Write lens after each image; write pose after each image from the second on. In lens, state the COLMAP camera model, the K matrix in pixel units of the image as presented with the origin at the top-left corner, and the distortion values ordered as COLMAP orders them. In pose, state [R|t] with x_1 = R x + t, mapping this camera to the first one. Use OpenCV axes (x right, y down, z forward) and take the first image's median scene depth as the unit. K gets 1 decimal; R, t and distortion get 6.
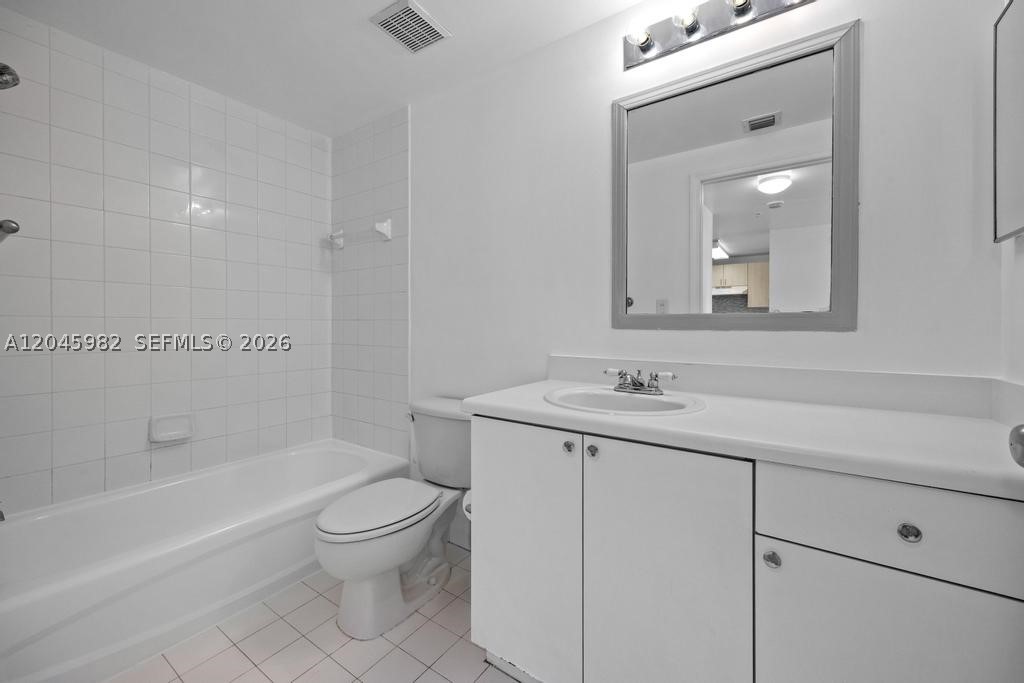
lens RADIAL K [[399.3, 0, 510.1], [0, 399.3, 334.5], [0, 0, 1]] dist [-0.005670, -0.000760]
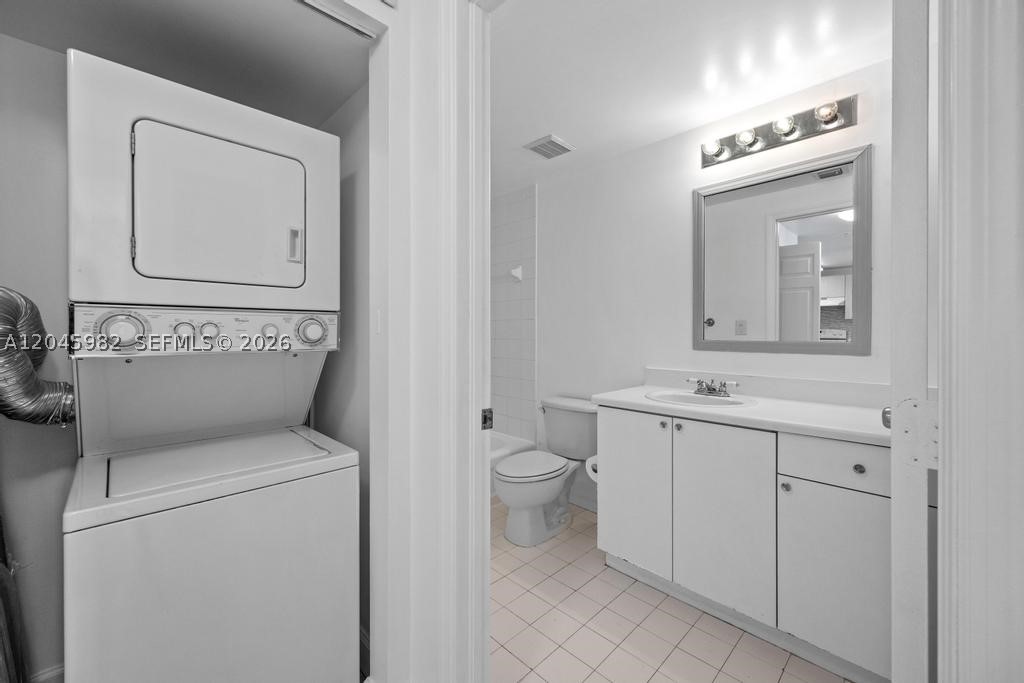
lens RADIAL K [[399.3, 0, 509.2], [0, 399.3, 339.6], [0, 0, 1]] dist [-0.005670, -0.000760]
pose [[0.981093, 0.001487, -0.193531, -0.104511], [-0.002683, 0.999979, -0.005916, -0.039227], [0.193518, 0.006323, 0.981076, -0.485313]]
